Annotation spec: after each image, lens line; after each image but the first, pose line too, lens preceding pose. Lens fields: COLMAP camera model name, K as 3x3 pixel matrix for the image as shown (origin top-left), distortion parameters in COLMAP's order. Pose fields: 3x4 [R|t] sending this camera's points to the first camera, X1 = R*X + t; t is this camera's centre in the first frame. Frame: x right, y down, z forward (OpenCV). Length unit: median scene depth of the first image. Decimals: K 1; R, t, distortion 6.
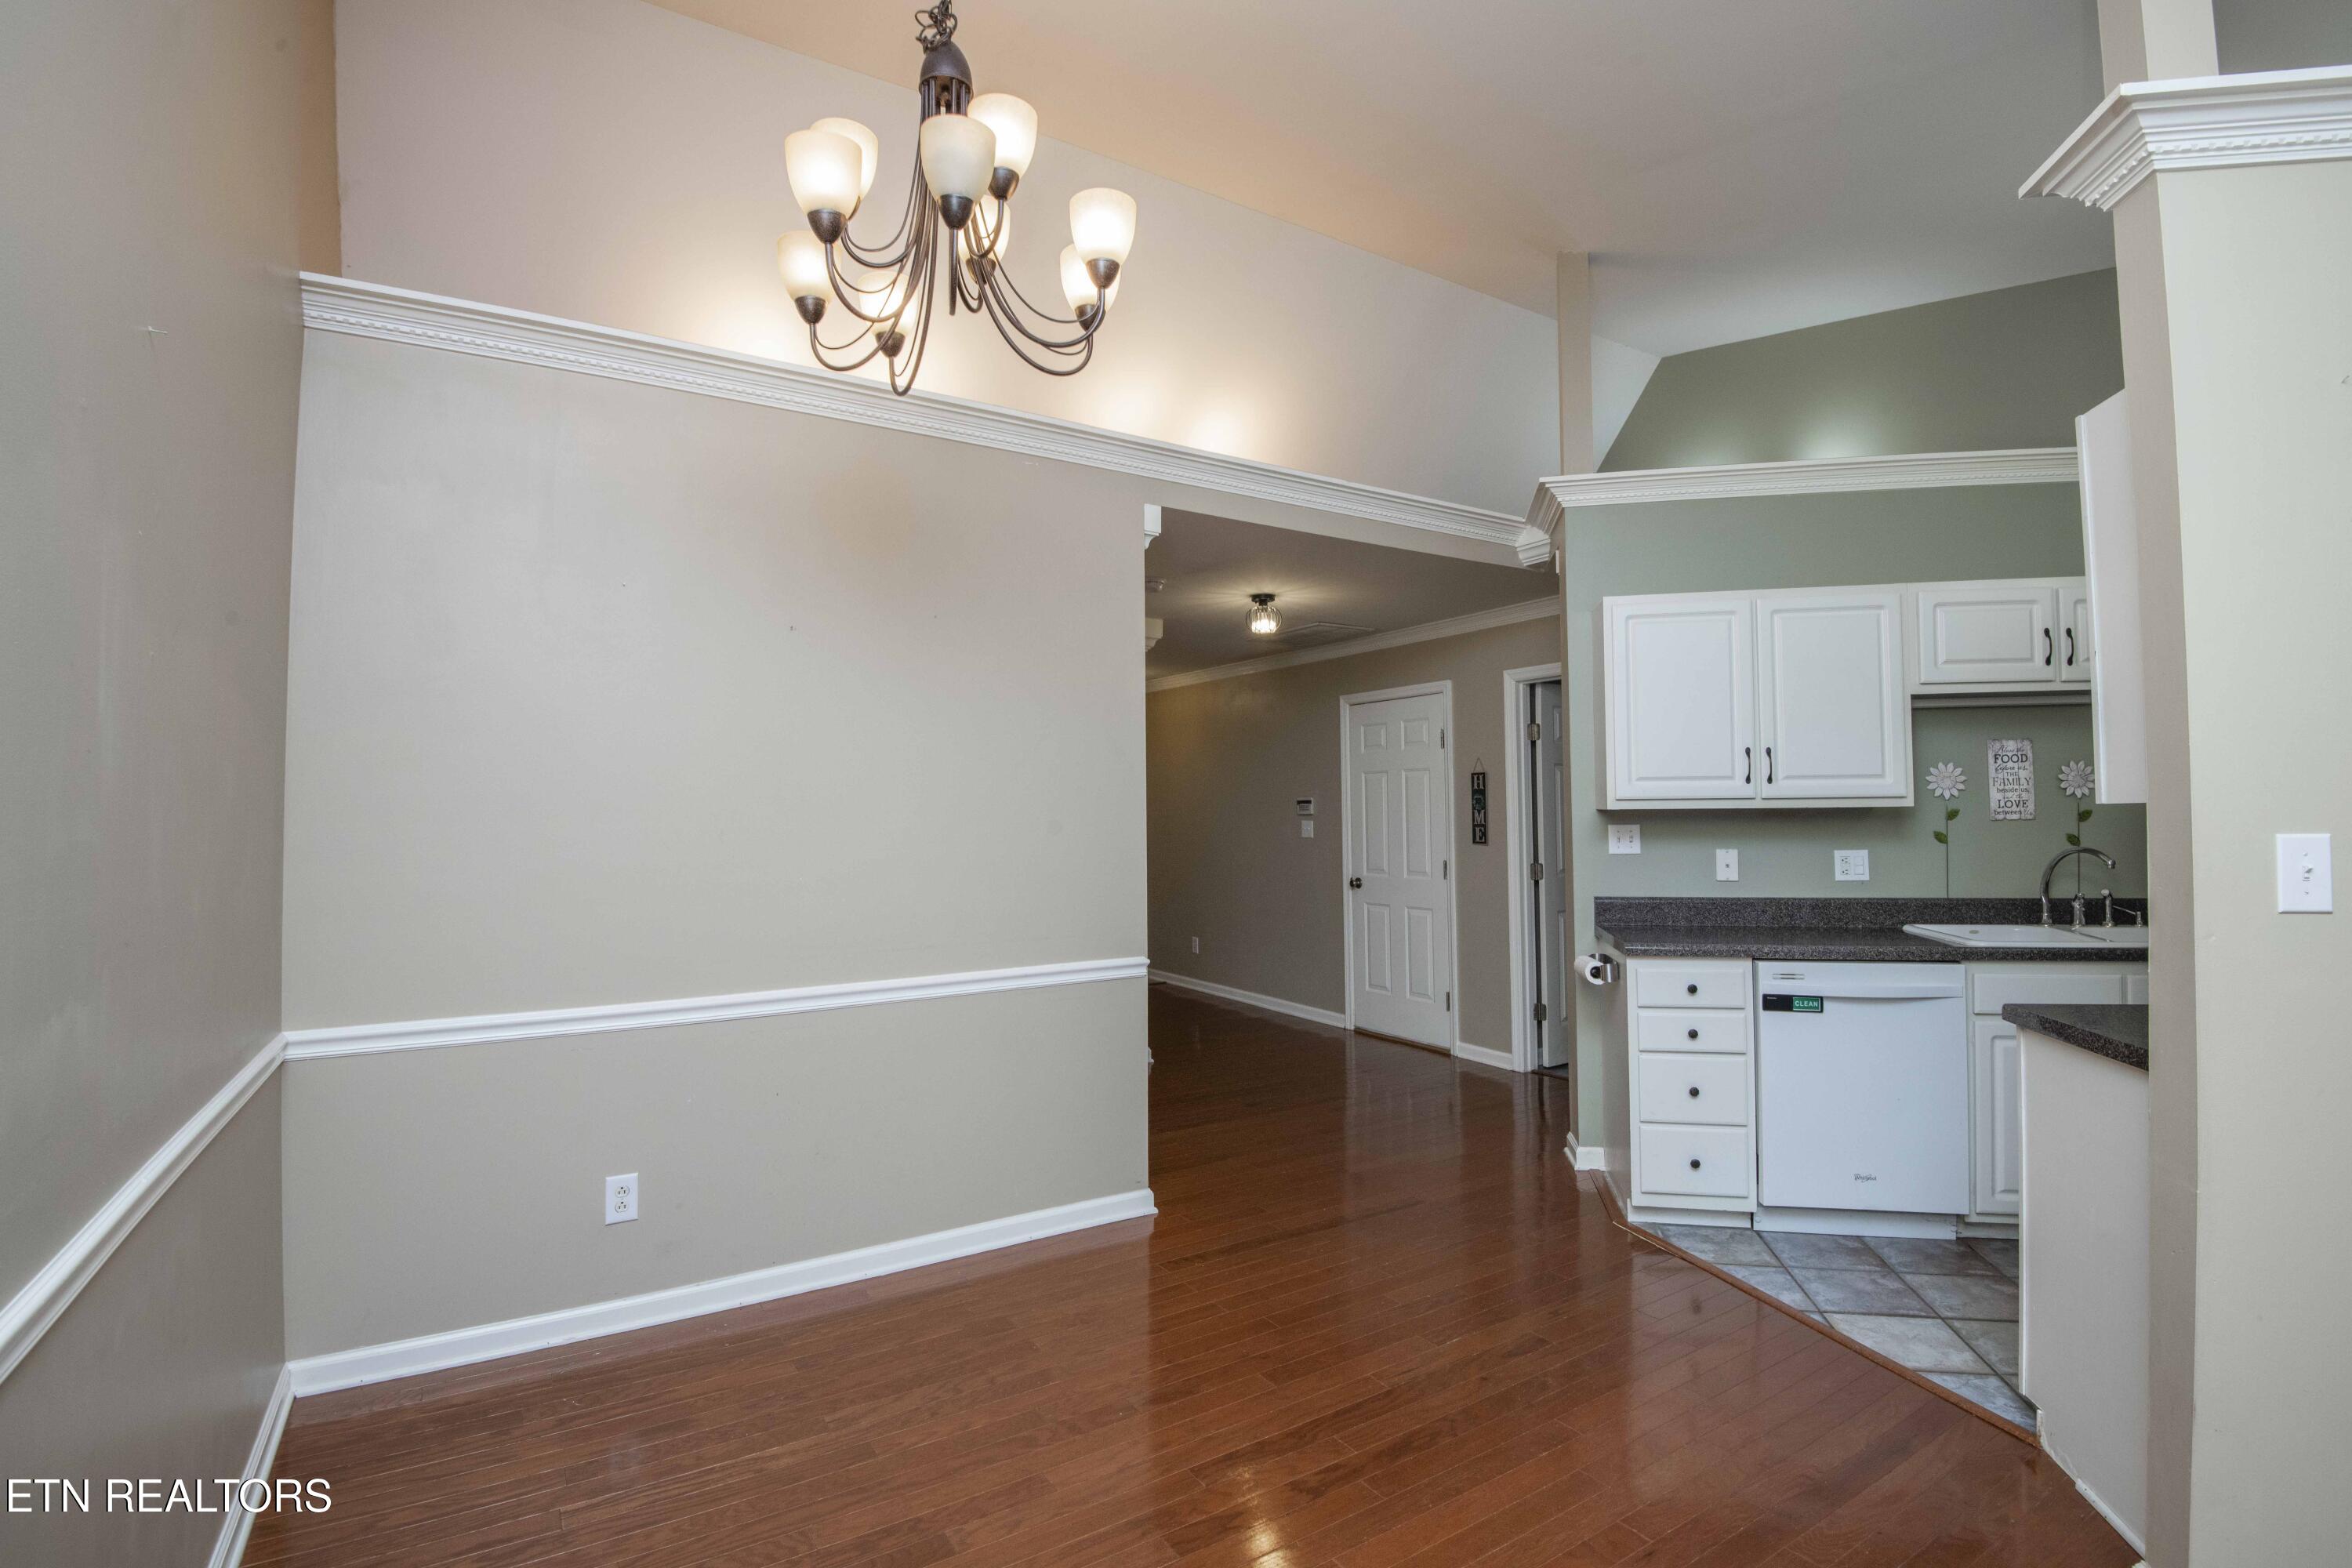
lens RADIAL K [[1085.6, 0, 1188.3], [0, 1085.6, 779.0], [0, 0, 1]] dist [-0.019393, -0.014879]
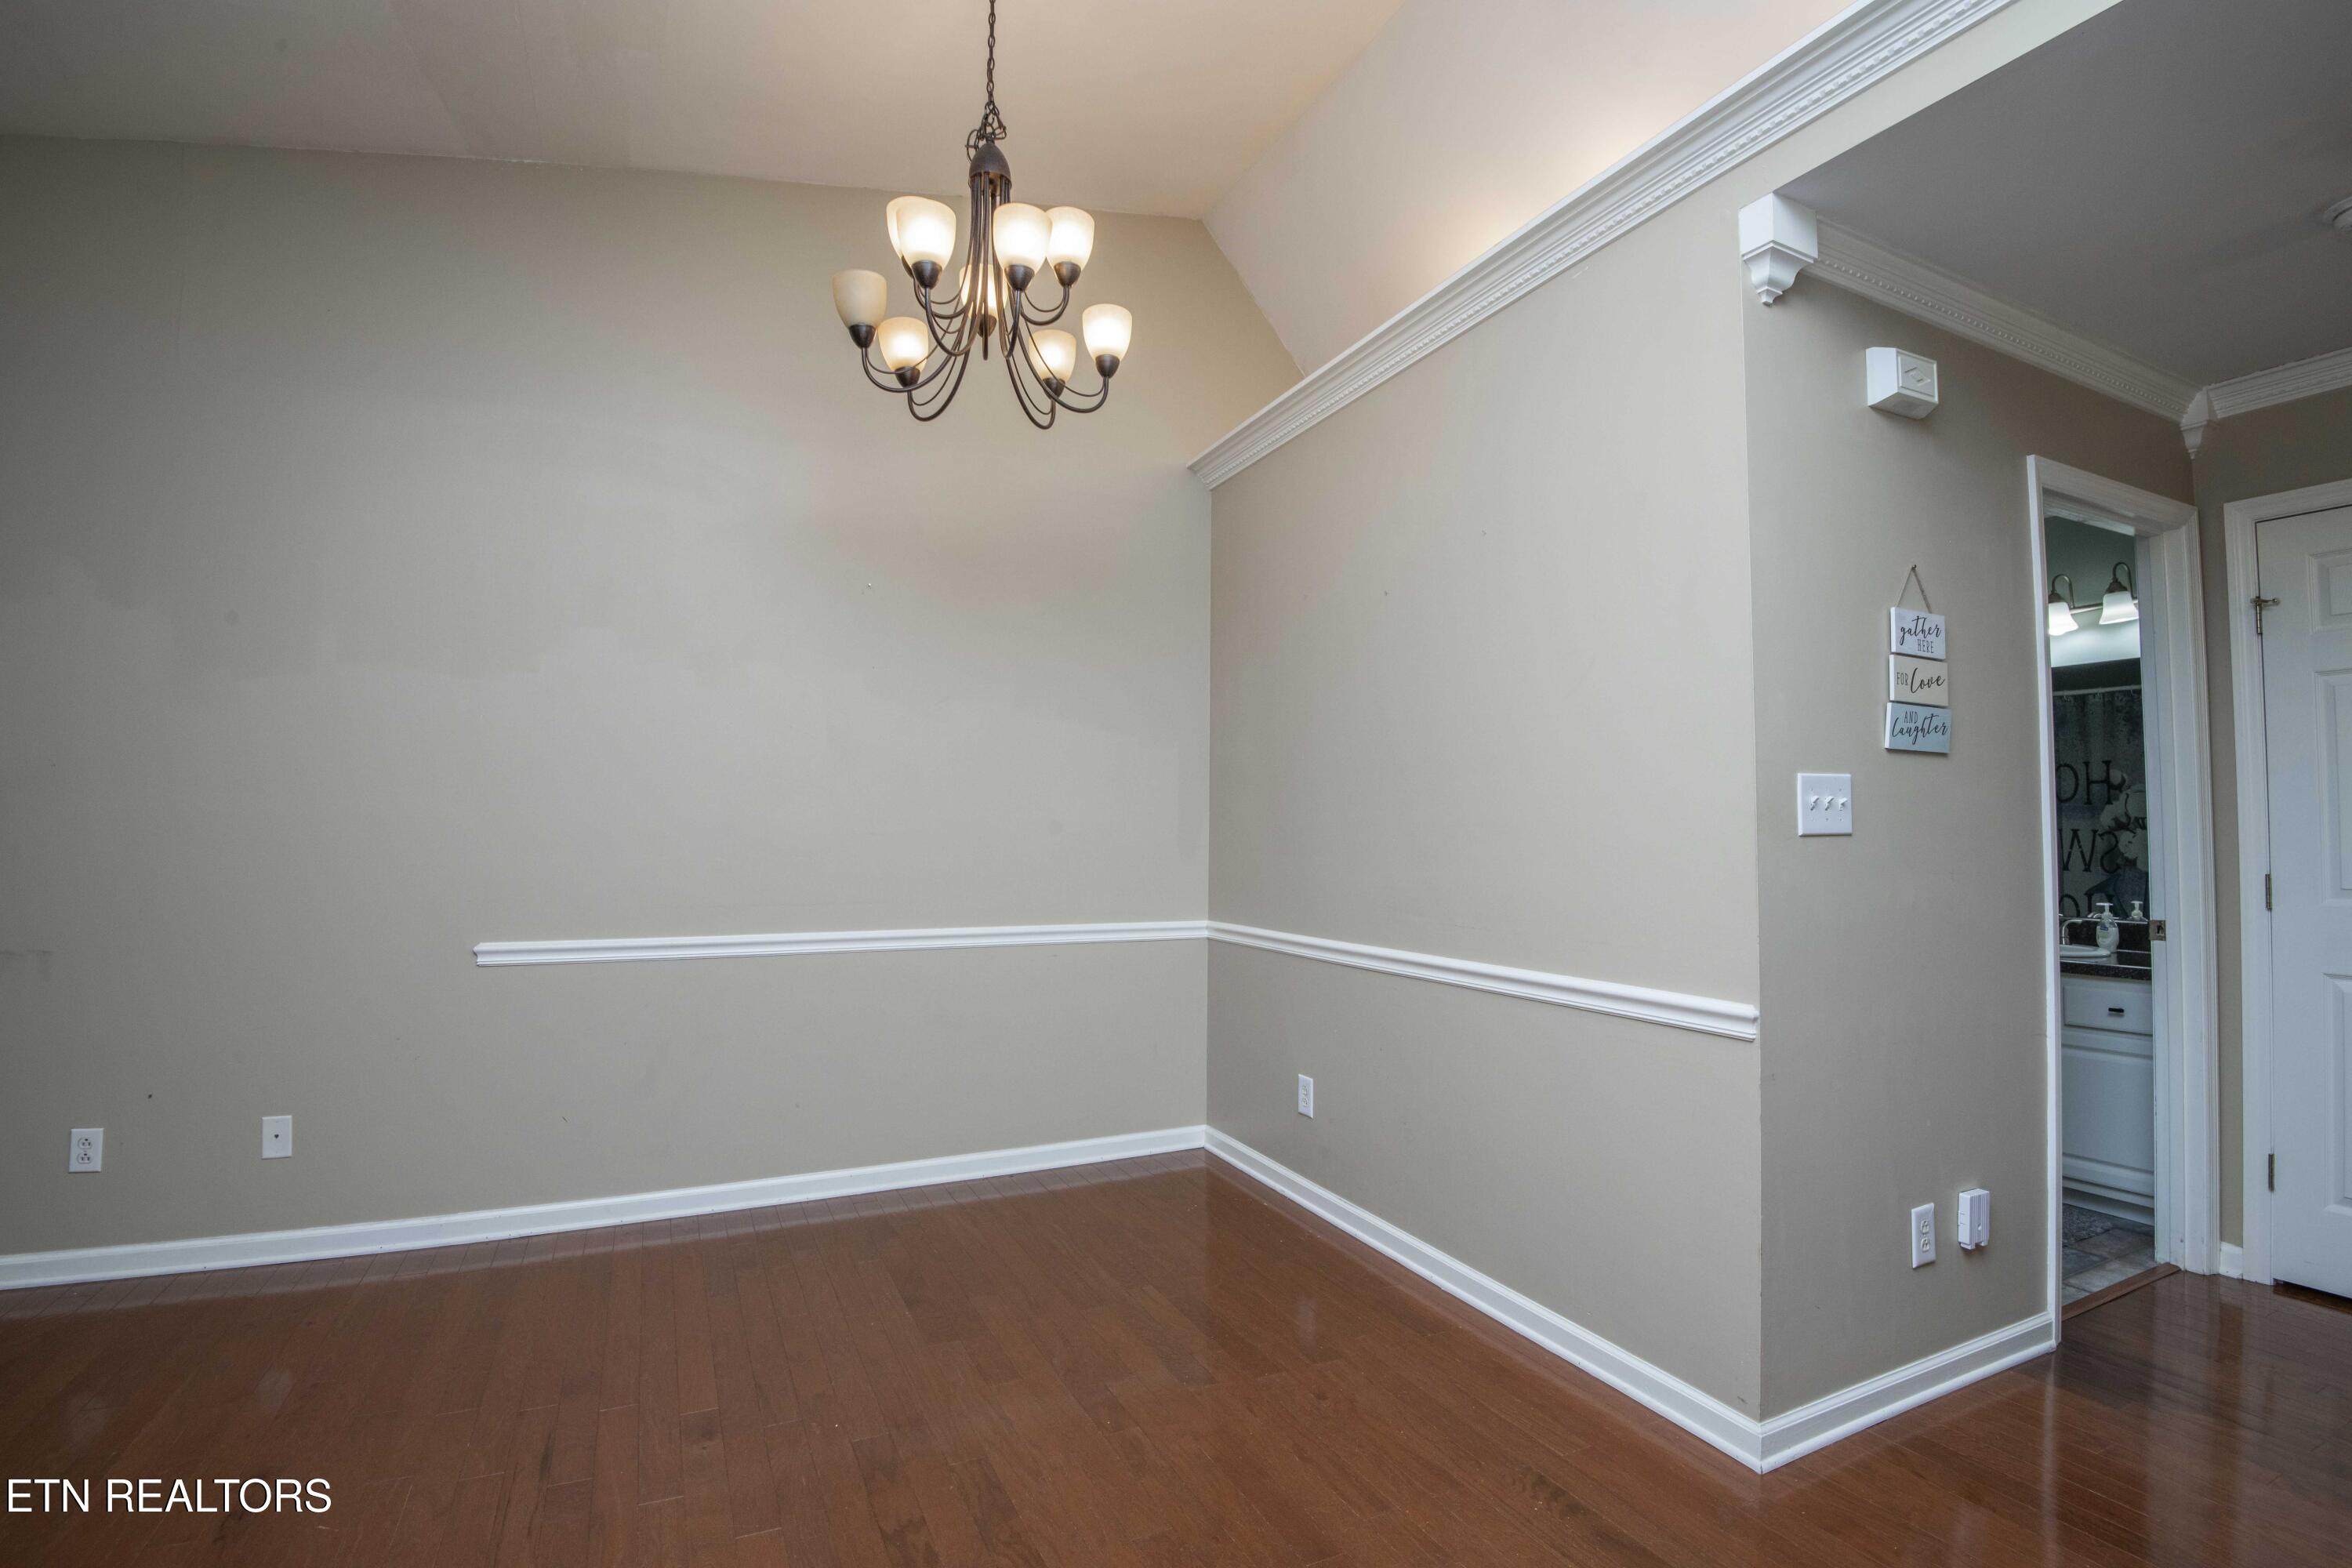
lens RADIAL K [[1085.6, 0, 1178.8], [0, 1085.6, 782.1], [0, 0, 1]] dist [-0.019393, -0.014879]
pose [[-0.122991, -0.040124, -0.991596, 0.550456], [0.028311, 0.998634, -0.043920, 0.065906], [0.992004, -0.033475, -0.121687, 0.778403]]
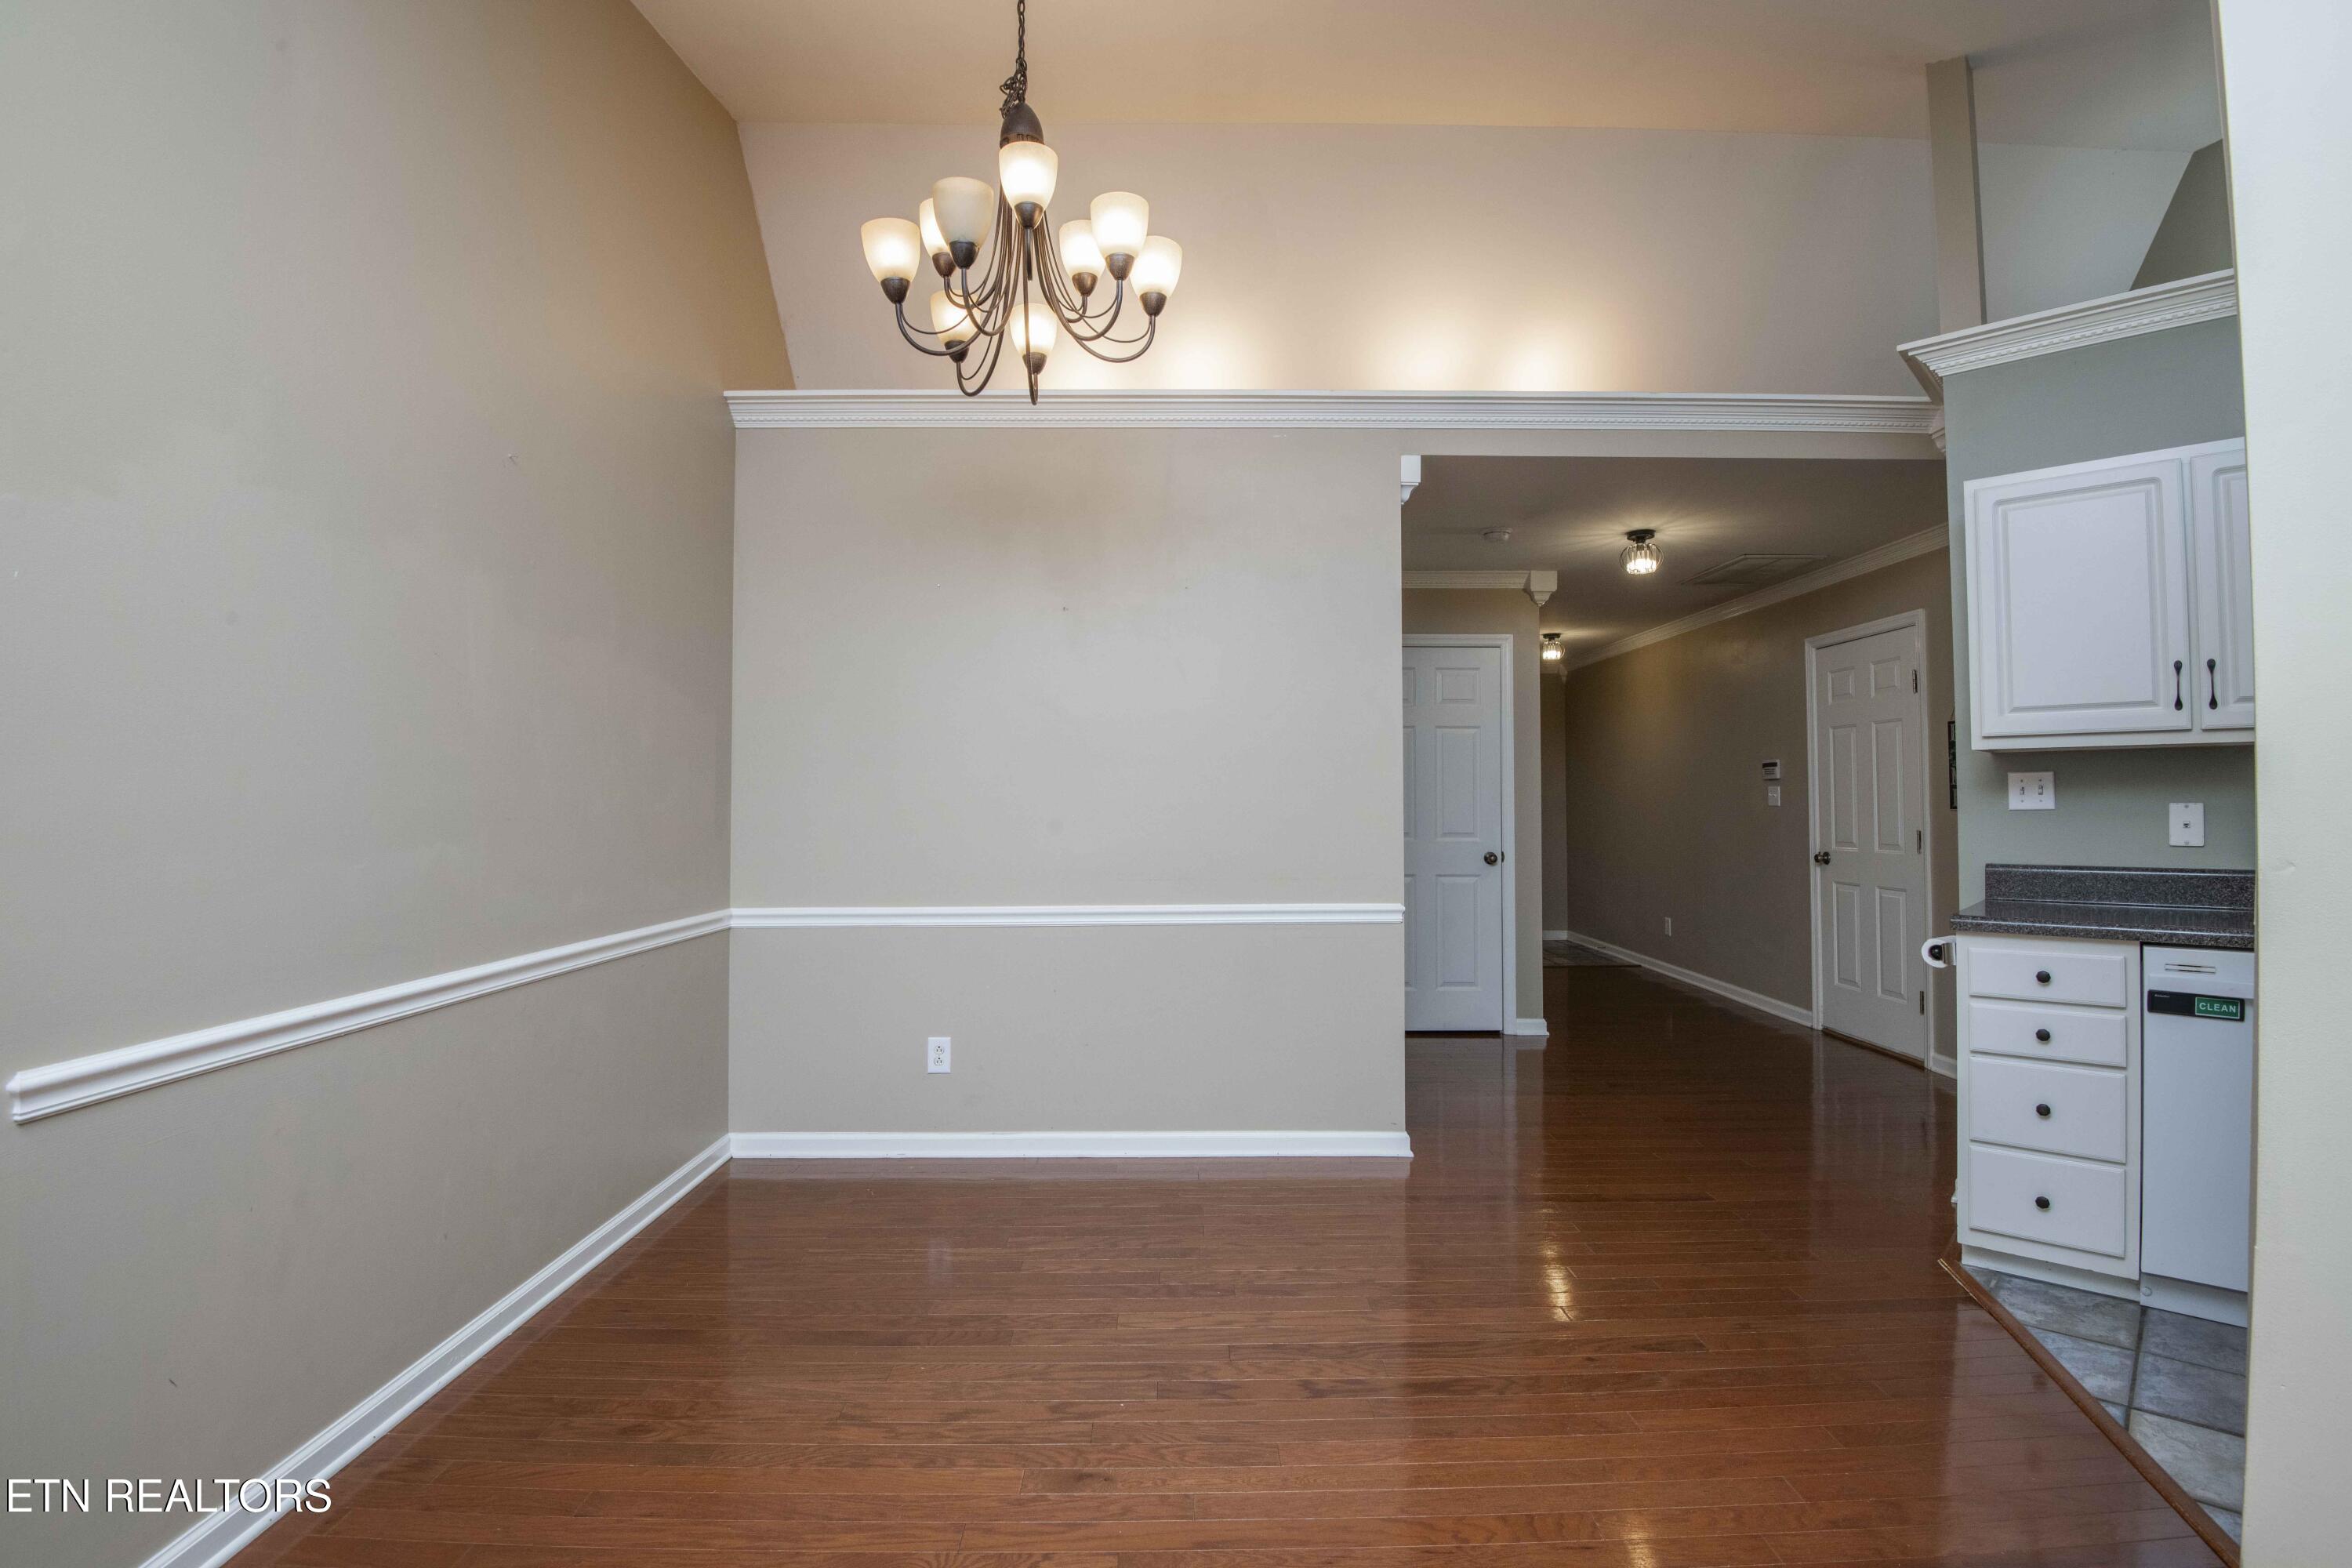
lens RADIAL K [[1085.6, 0, 1184.2], [0, 1085.6, 778.6], [0, 0, 1]] dist [-0.019393, -0.014879]
pose [[0.848987, -0.006855, -0.528369, 0.324323], [0.013533, 0.999870, 0.008772, 0.035674], [0.528240, -0.014597, 0.848969, 0.034063]]
